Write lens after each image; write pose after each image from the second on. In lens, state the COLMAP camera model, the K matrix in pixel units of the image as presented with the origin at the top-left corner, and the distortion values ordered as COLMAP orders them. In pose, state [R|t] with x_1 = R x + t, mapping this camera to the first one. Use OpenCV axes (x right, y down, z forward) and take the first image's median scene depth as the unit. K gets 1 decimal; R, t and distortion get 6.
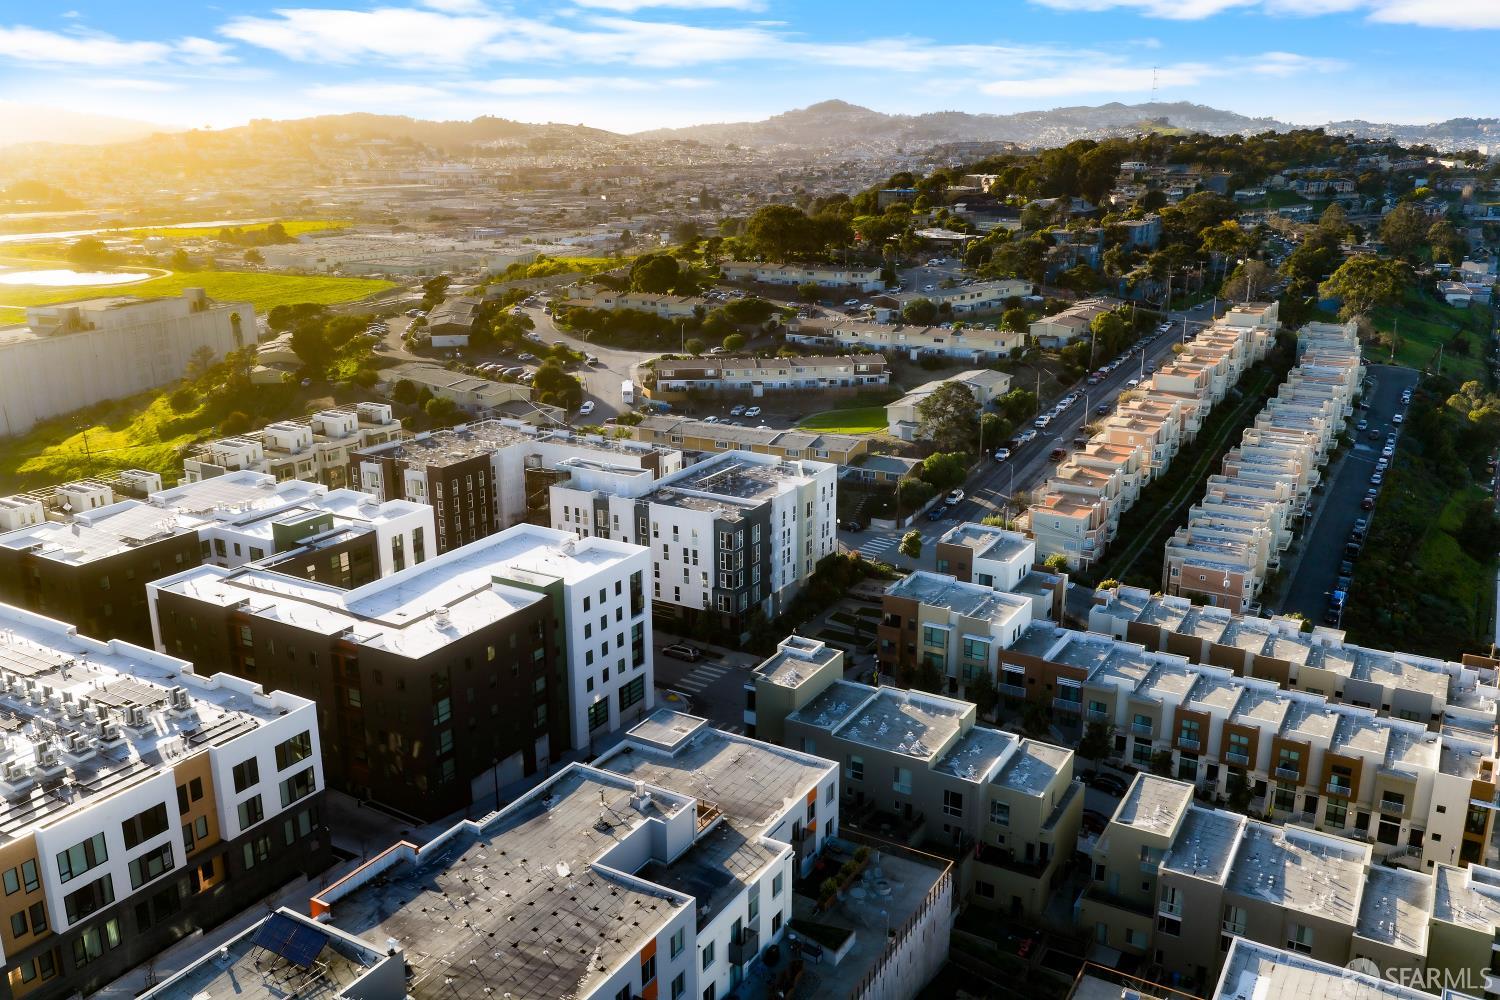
lens RADIAL K [[1243.2, 0, 748.8], [0, 1243.2, 497.1], [0, 0, 1]] dist [0.023363, -0.038047]
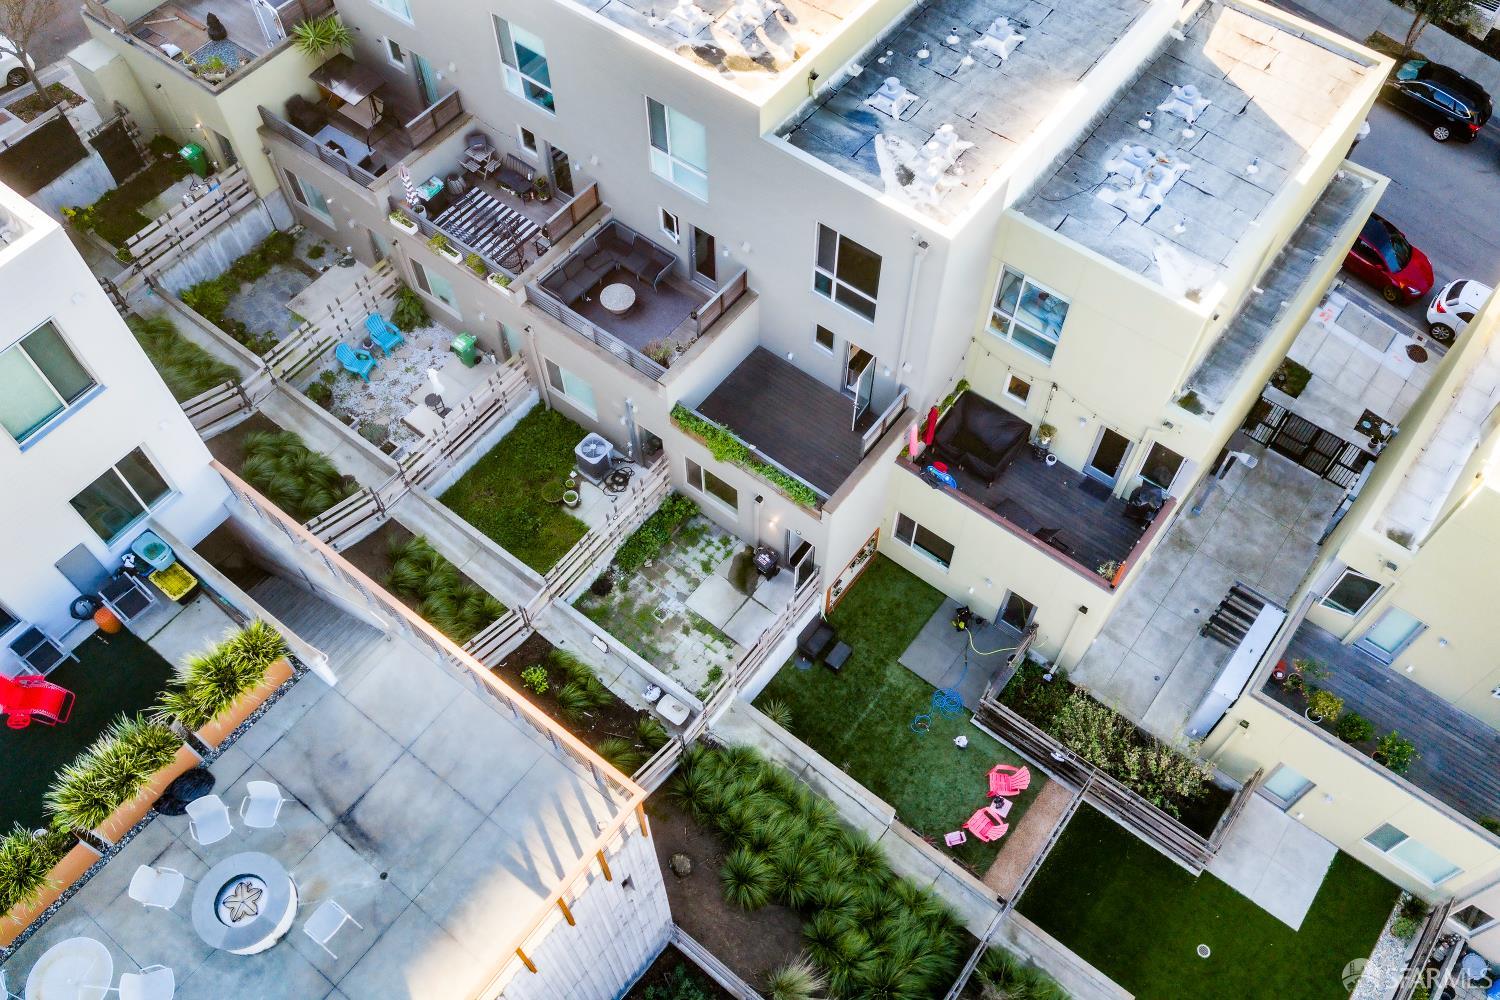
lens RADIAL K [[1243.2, 0, 751.3], [0, 1243.2, 498.8], [0, 0, 1]] dist [0.023363, -0.038047]
pose [[0.992251, 0.105512, -0.065618, 0.136553], [-0.035111, 0.744681, 0.666496, 0.091612], [0.119187, -0.659027, 0.742615, 0.639835]]
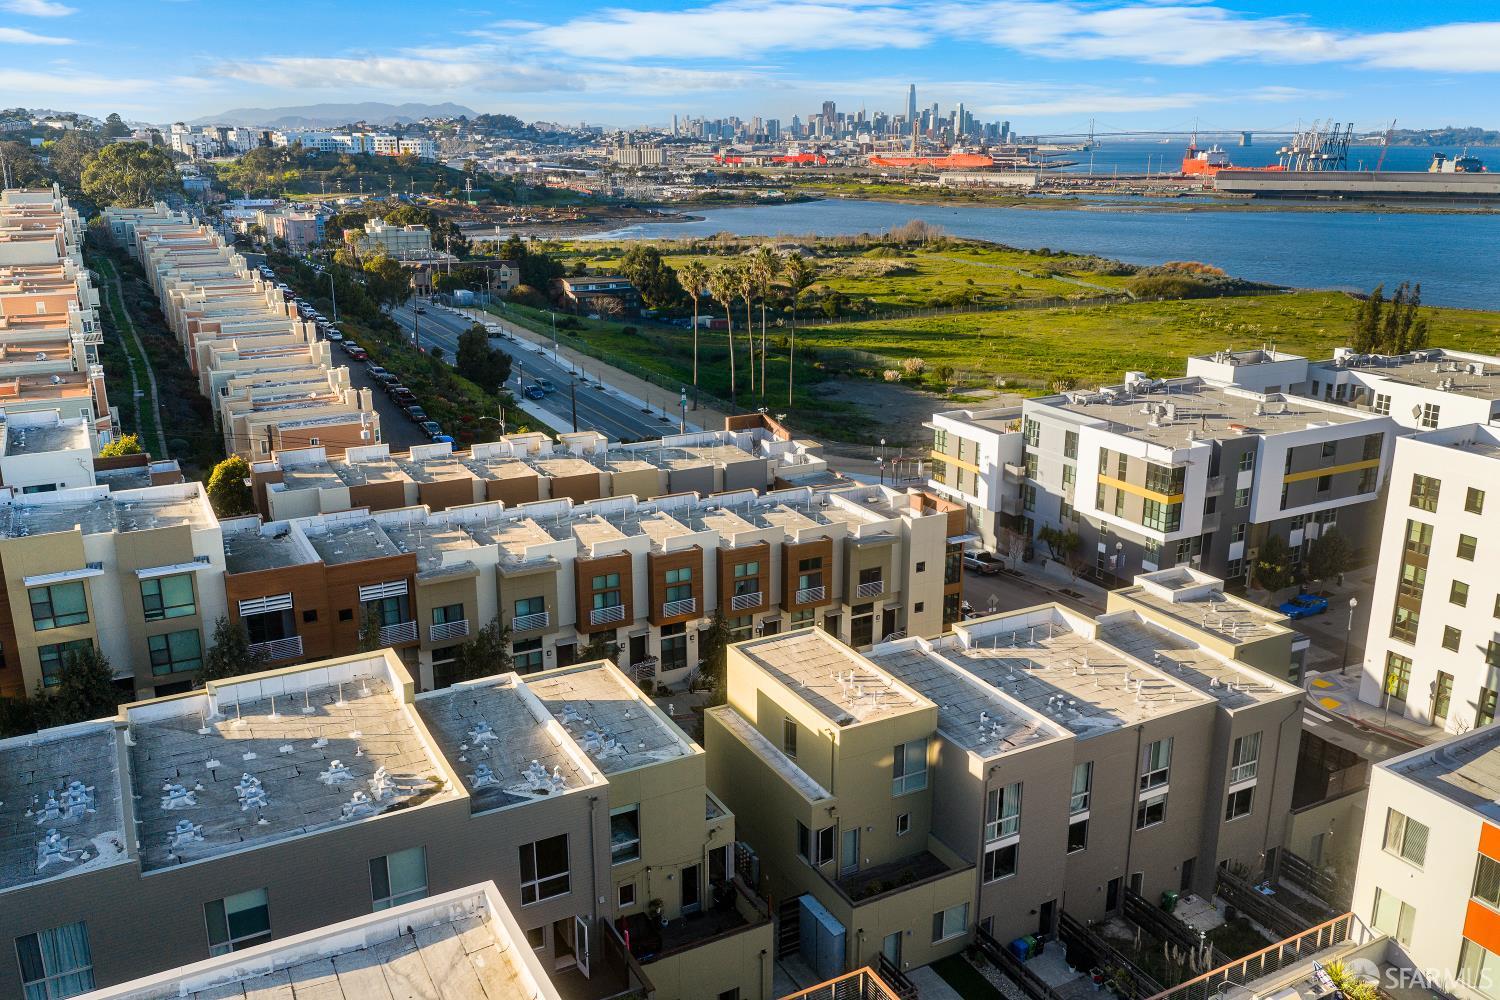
lens RADIAL K [[1243.2, 0, 757.8], [0, 1243.2, 502.3], [0, 0, 1]] dist [0.023363, -0.038047]
pose [[0.518408, -0.241394, 0.820355, -0.075920], [0.235339, 0.962559, 0.134520, 0.081737], [-0.822112, 0.123325, 0.555808, 0.588507]]
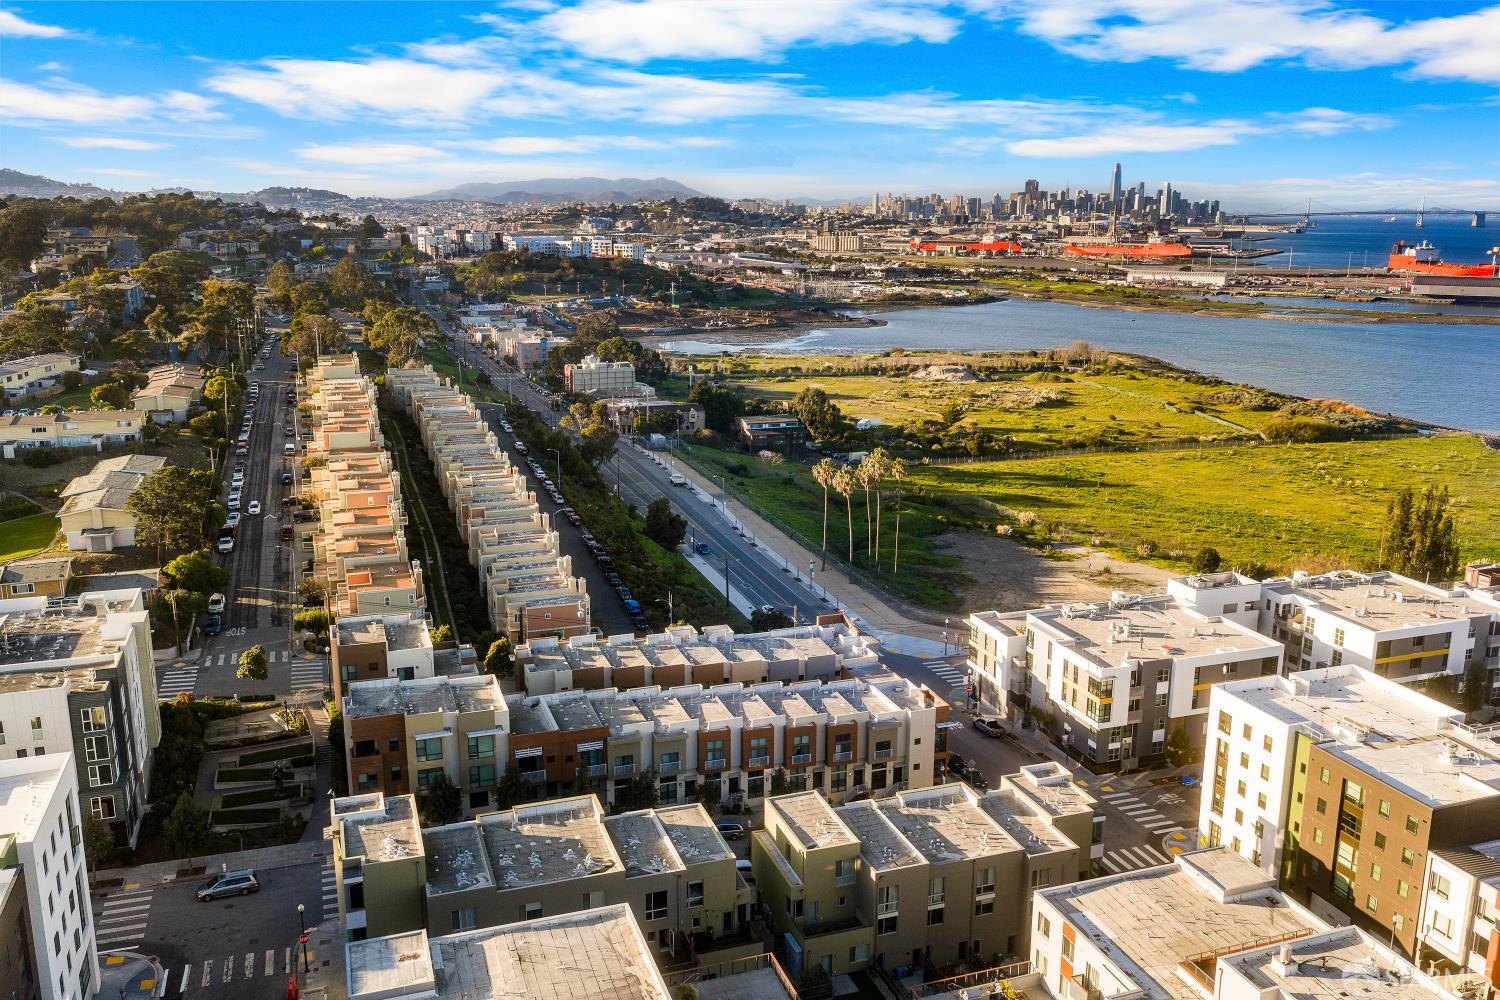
lens RADIAL K [[1243.2, 0, 752.3], [0, 1243.2, 499.2], [0, 0, 1]] dist [0.023363, -0.038047]
pose [[0.649260, -0.171762, 0.740918, -0.321017], [0.207942, 0.977137, 0.044306, -0.046849], [-0.731589, 0.125302, 0.670132, 0.271575]]
